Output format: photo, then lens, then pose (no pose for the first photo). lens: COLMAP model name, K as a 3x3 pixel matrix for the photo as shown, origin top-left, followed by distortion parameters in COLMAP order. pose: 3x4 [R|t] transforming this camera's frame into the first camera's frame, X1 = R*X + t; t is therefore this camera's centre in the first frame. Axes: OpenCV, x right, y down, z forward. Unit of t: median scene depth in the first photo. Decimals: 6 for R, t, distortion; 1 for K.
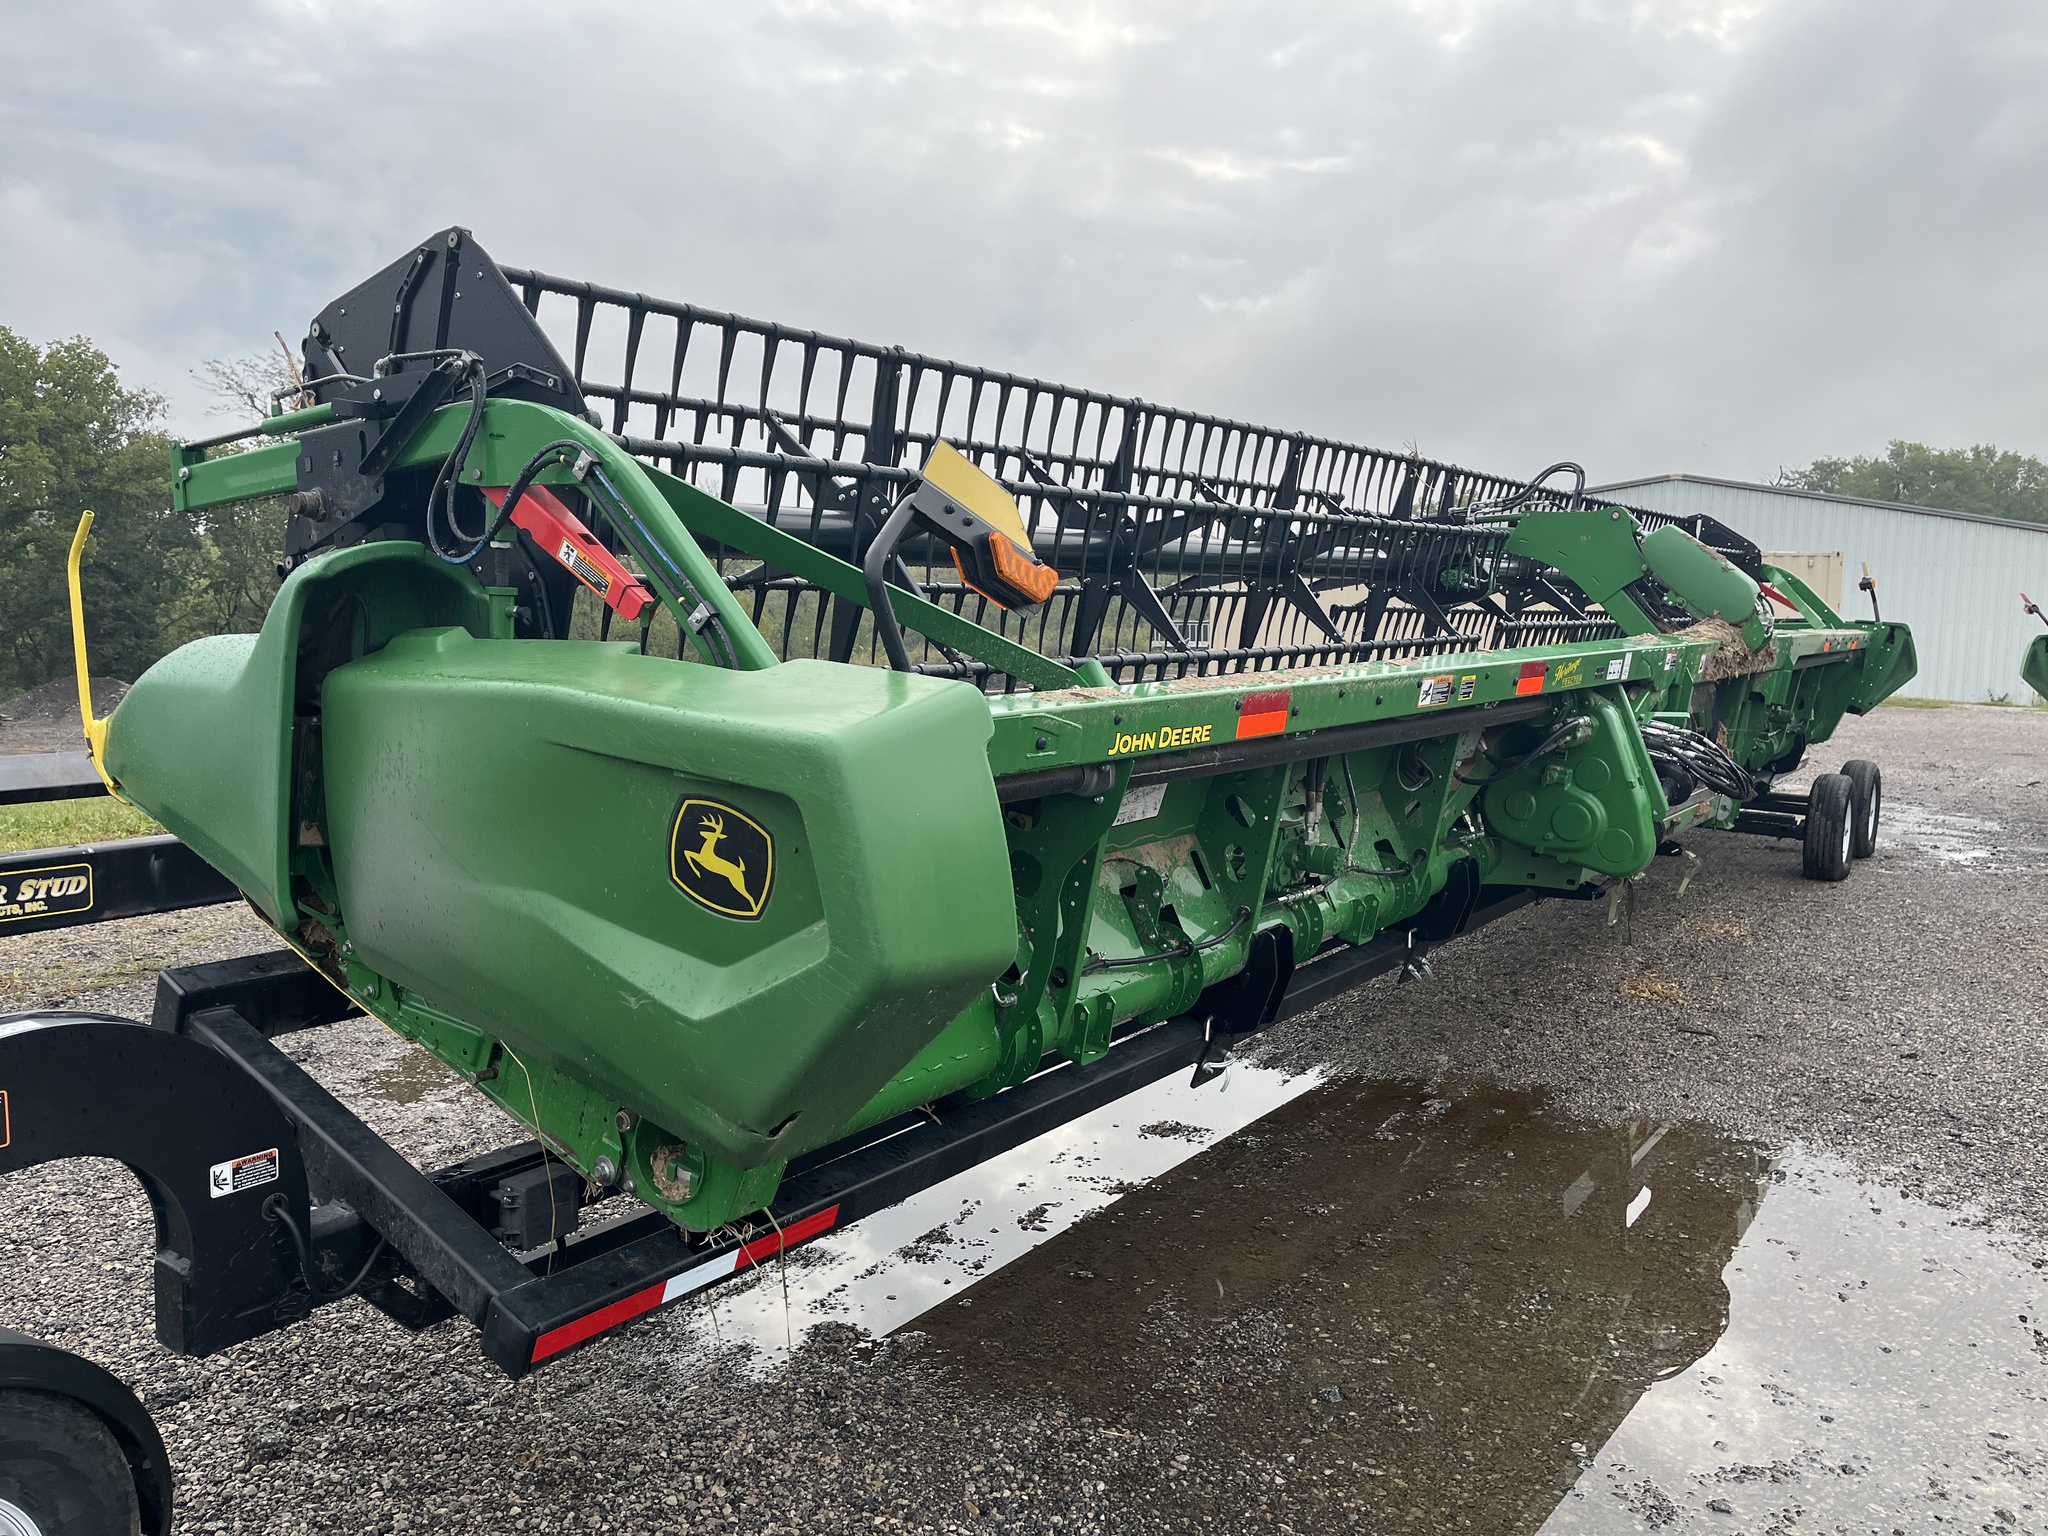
lens RADIAL K [[1562.7, 0, 1078.3], [0, 1562.7, 775.1], [0, 0, 1]] dist [0.010167, -0.003314]
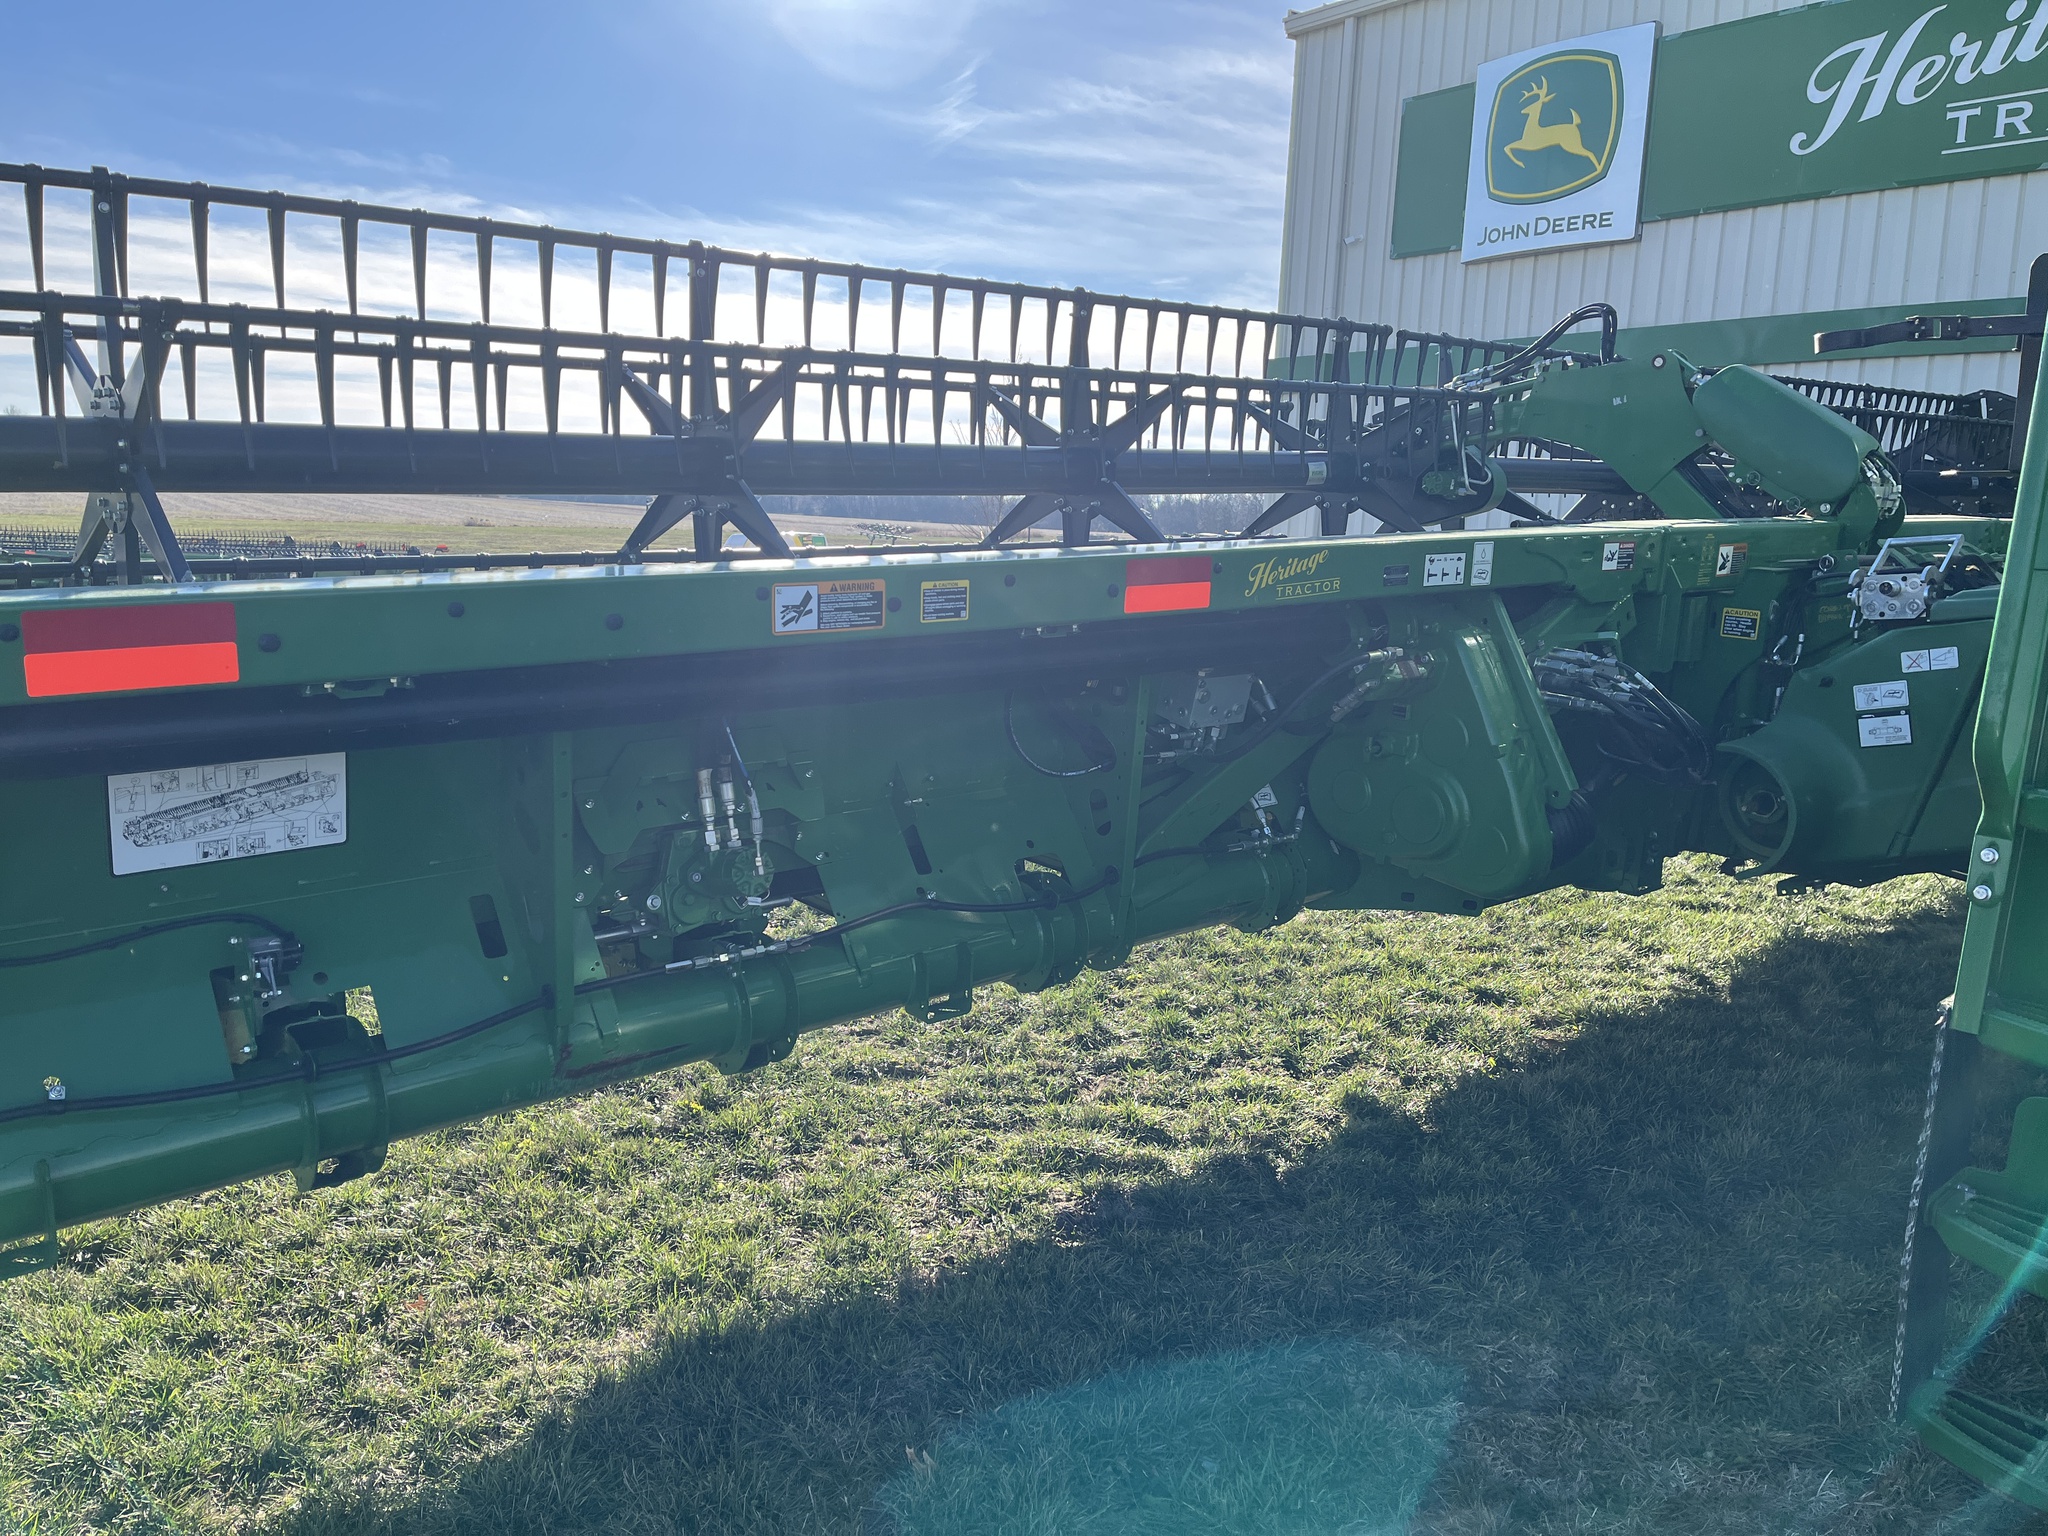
lens RADIAL K [[1518.2, 0, 1031.2], [0, 1518.2, 784.6], [0, 0, 1]] dist [0.099351, -0.139908]
pose [[0.957408, -0.051709, -0.284069, 0.662222], [0.050857, 0.998652, -0.010381, 0.030433], [0.284223, -0.004508, 0.958748, 0.686133]]
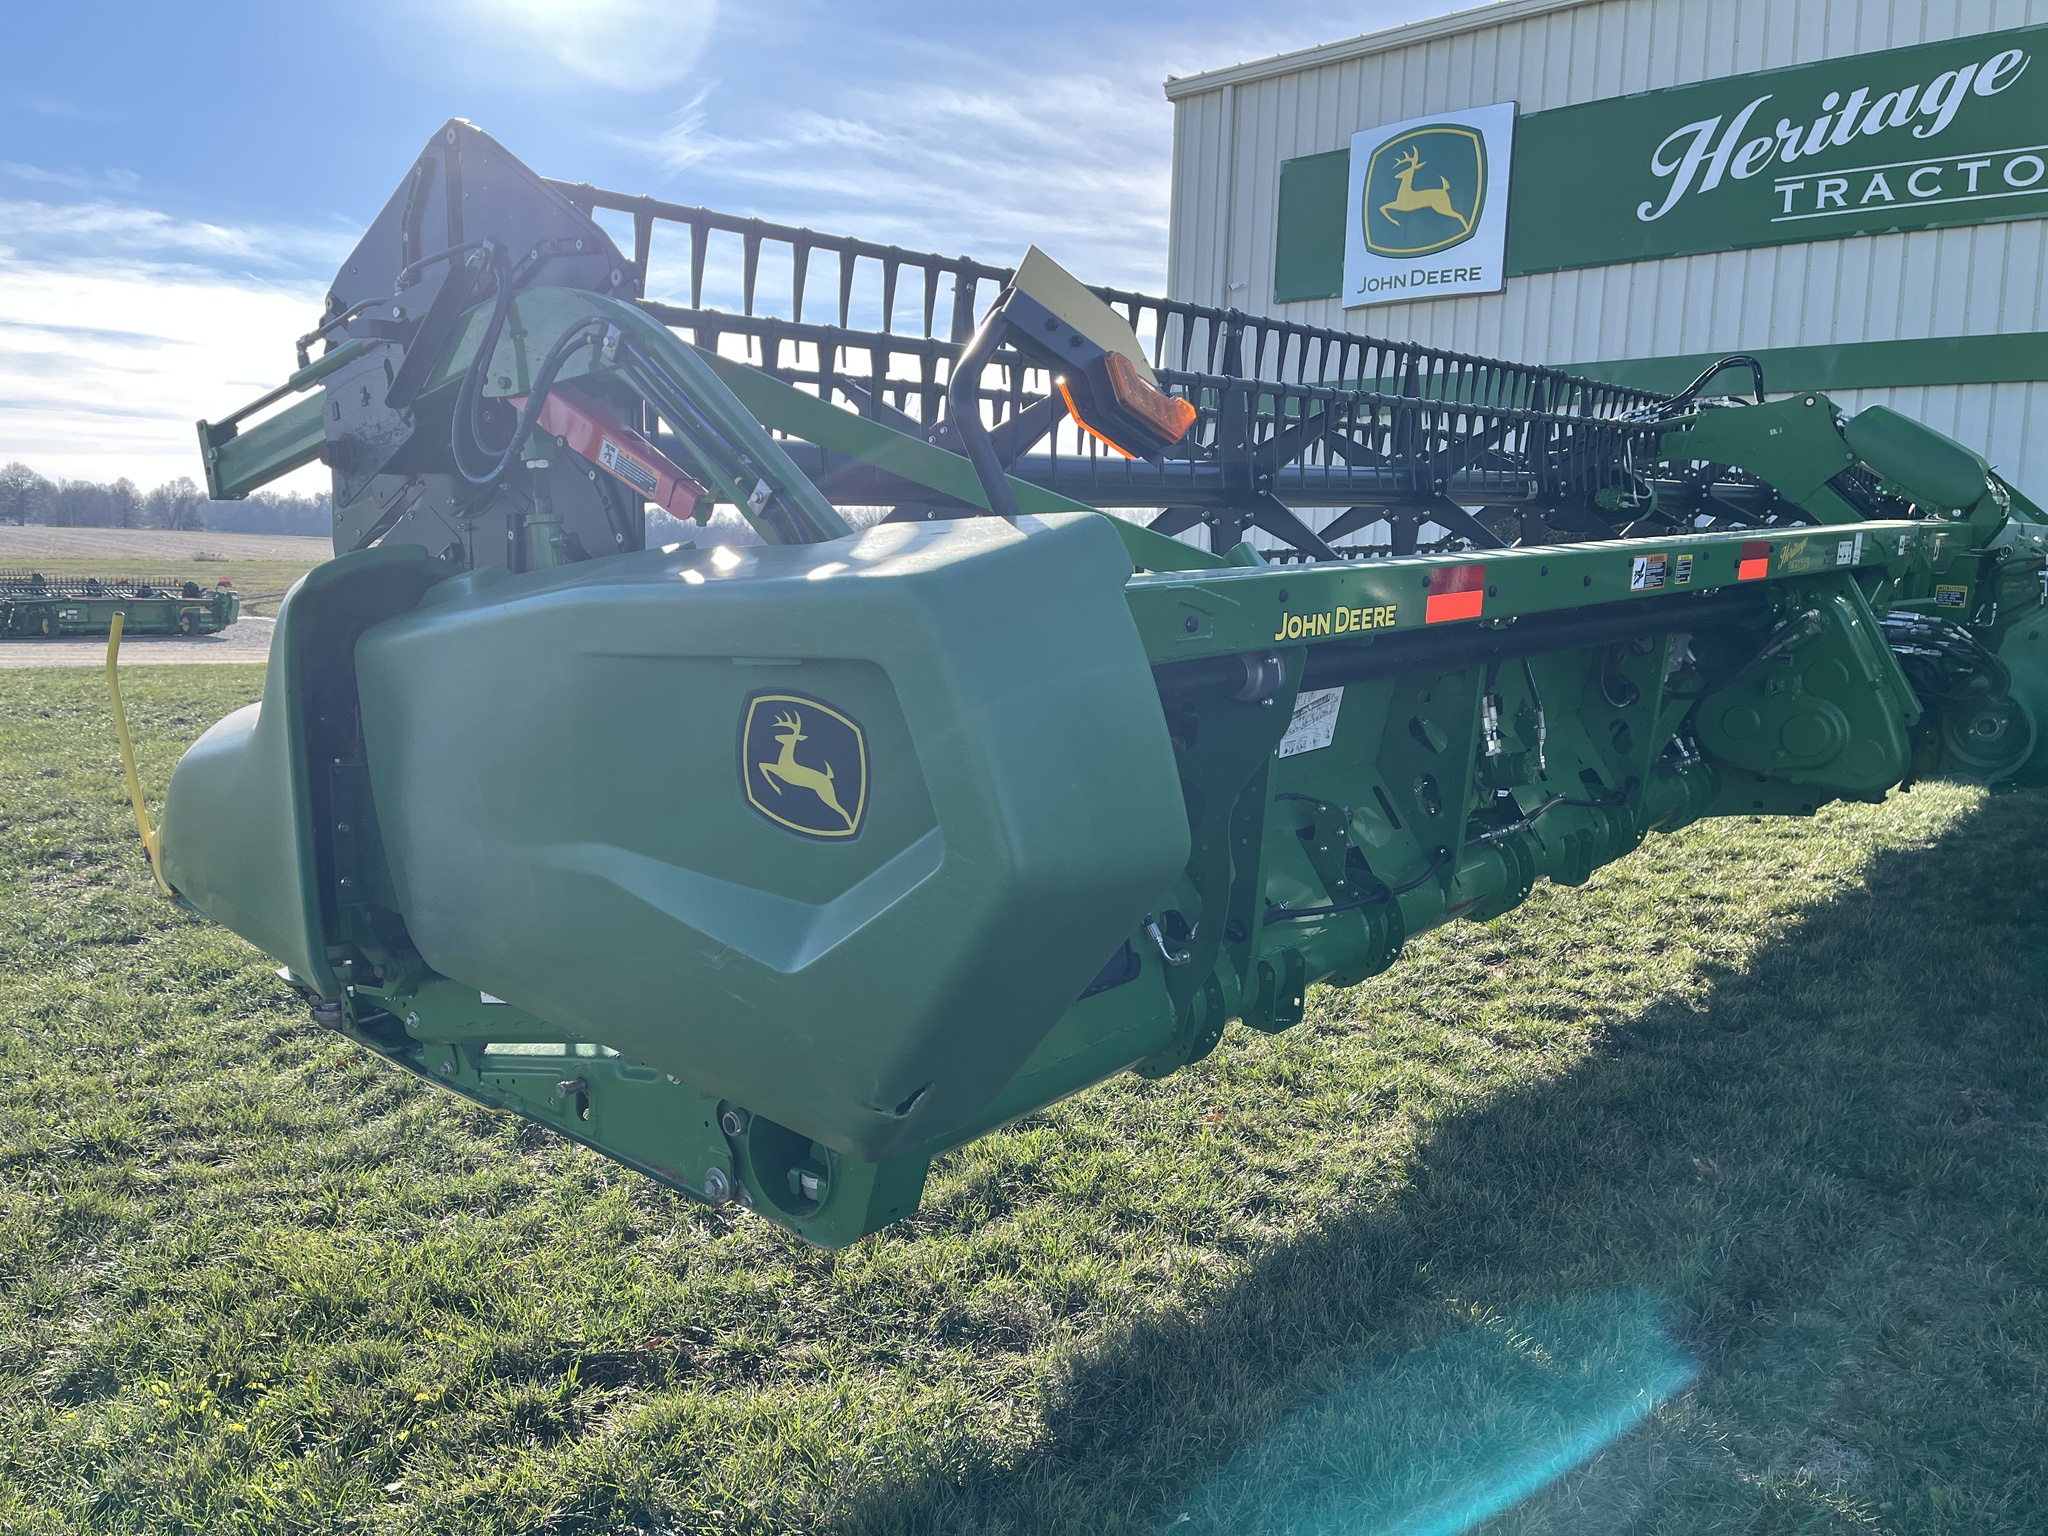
lens RADIAL K [[1525.4, 0, 1031.2], [0, 1525.4, 779.6], [0, 0, 1]] dist [0.079588, -0.111943]
pose [[0.988027, -0.093785, -0.122499, -0.015399], [0.091992, 0.995554, -0.020221, 0.062004], [0.123851, 0.008709, 0.992263, 0.180366]]
